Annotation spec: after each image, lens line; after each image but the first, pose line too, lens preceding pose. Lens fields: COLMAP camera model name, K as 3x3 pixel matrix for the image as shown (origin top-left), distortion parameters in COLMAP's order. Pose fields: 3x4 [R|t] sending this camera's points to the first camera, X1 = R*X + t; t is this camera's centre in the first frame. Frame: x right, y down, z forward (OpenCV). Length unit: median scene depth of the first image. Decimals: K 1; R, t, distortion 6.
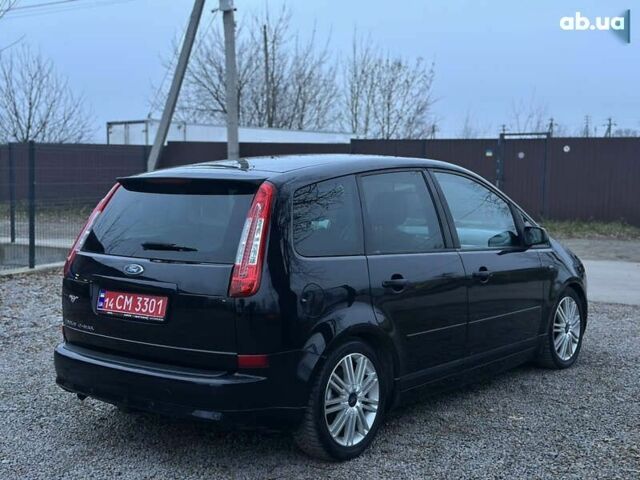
lens RADIAL K [[889.7, 0, 322.6], [0, 889.7, 224.8], [0, 0, 1]] dist [0.132252, 0.000000]
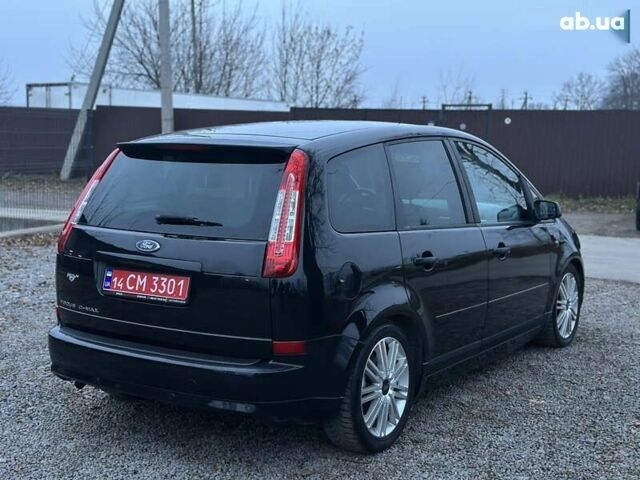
lens RADIAL K [[889.7, 0, 322.6], [0, 889.7, 226.0], [0, 0, 1]] dist [0.132252, 0.000000]
pose [[0.995799, 0.005775, 0.091382, -0.112624], [-0.009032, 0.999337, 0.035275, -0.003094], [-0.091118, -0.035952, 0.995191, 0.088133]]
